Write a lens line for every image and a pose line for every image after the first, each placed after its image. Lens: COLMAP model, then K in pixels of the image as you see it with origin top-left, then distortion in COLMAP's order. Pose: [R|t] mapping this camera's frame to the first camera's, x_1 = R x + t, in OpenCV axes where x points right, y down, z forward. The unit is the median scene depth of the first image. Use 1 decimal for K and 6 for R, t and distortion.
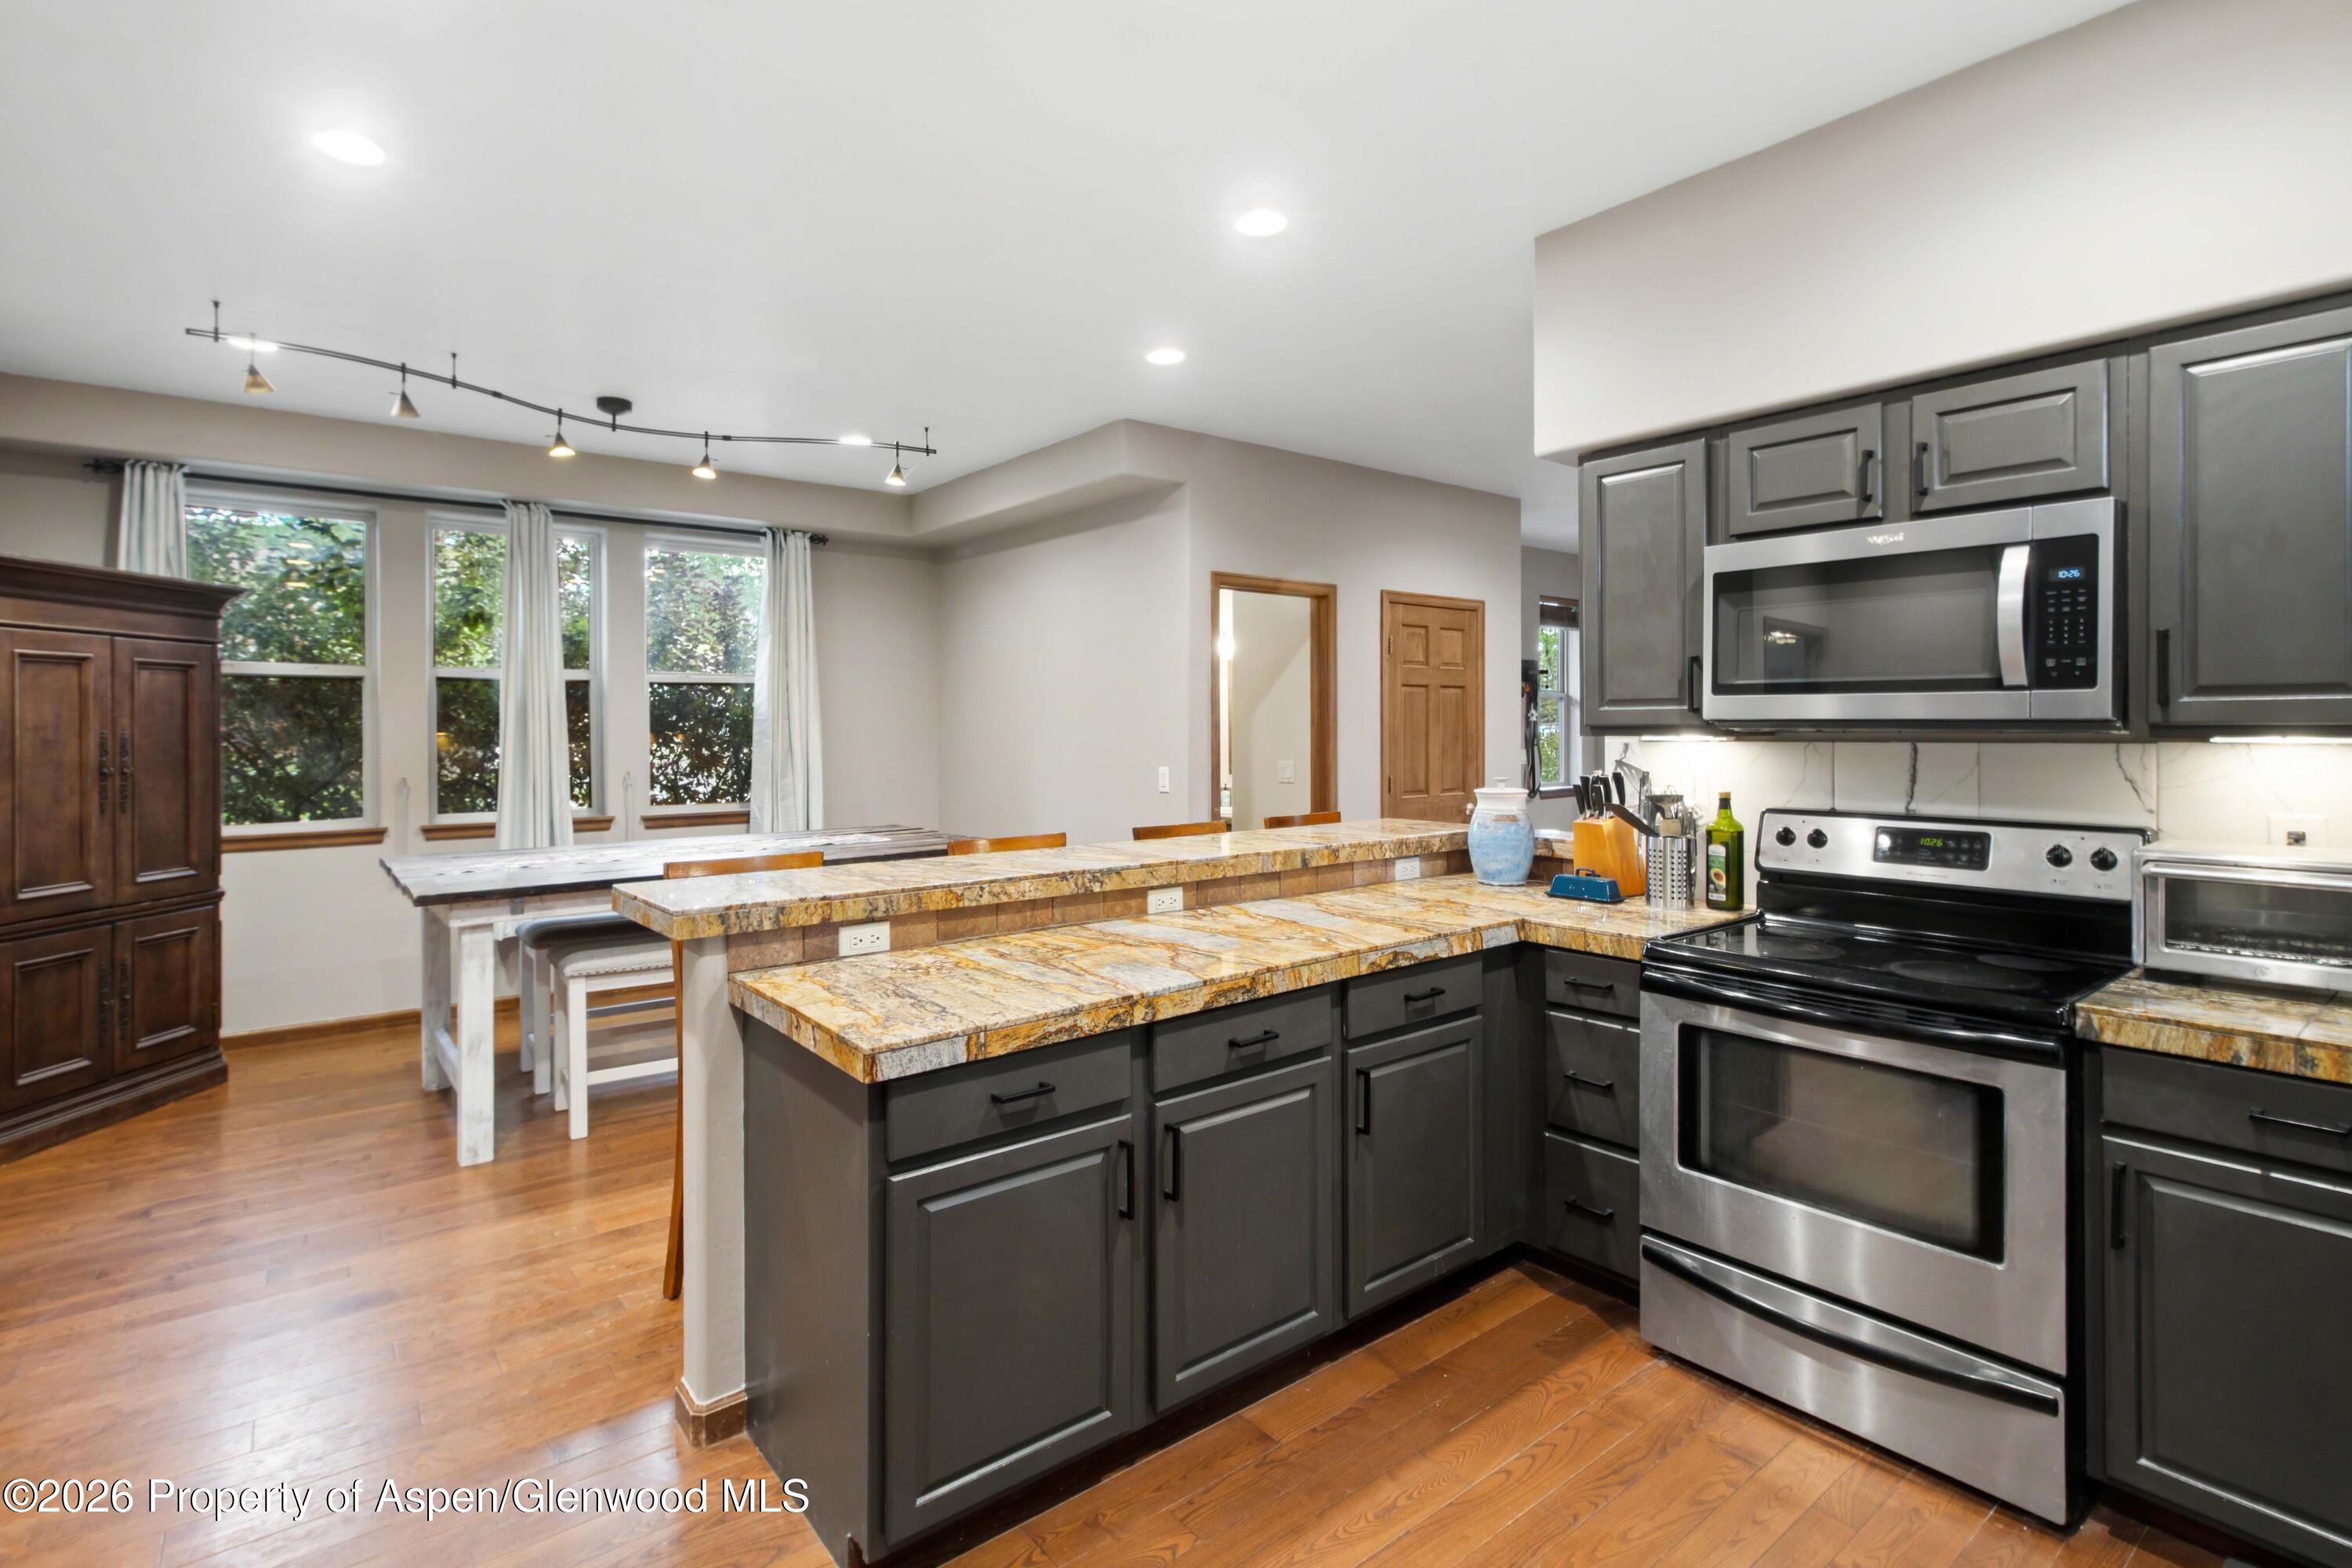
lens RADIAL K [[1107.0, 0, 1167.0], [0, 1107.0, 728.7], [0, 0, 1]] dist [0.001298, 0.000248]
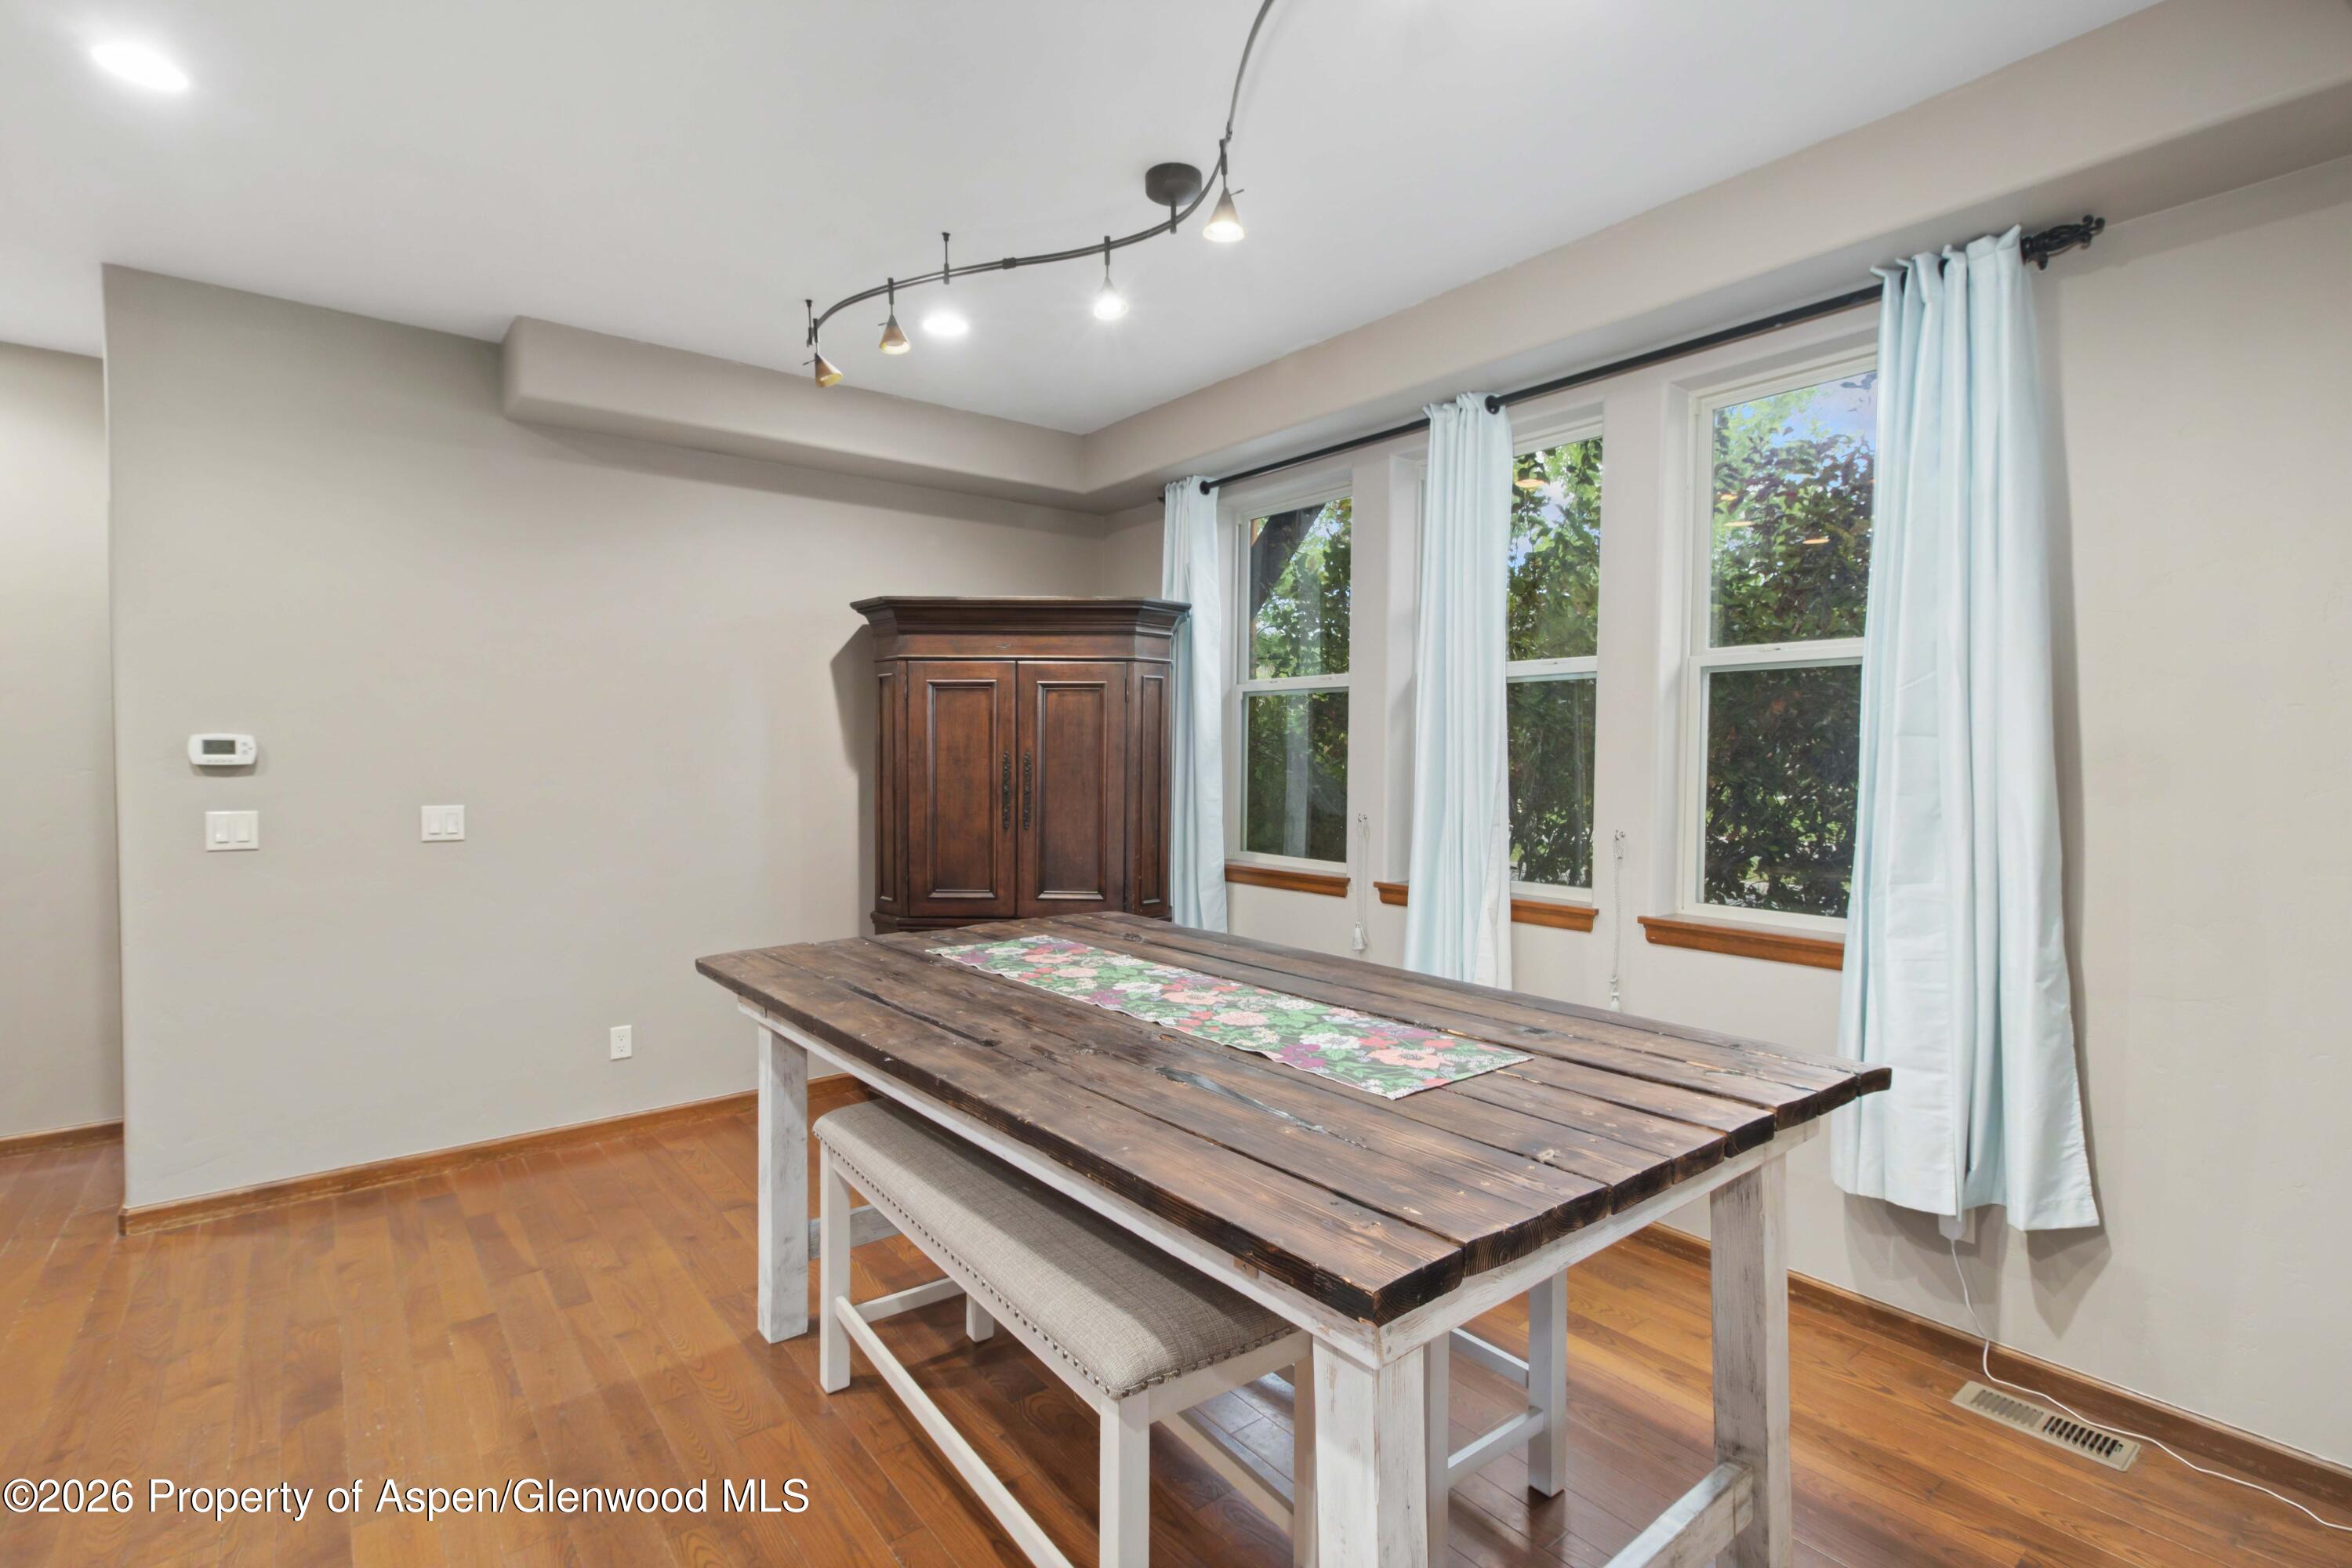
lens RADIAL K [[1103.0, 0, 1176.0], [0, 1103.0, 784.0], [0, 0, 1]] dist [0.000545, 0.000096]
pose [[0.004401, 0.032385, -0.999466, 0.093270], [-0.006328, 0.999456, 0.032357, -0.001862], [0.999970, 0.006182, 0.004603, 1.170877]]
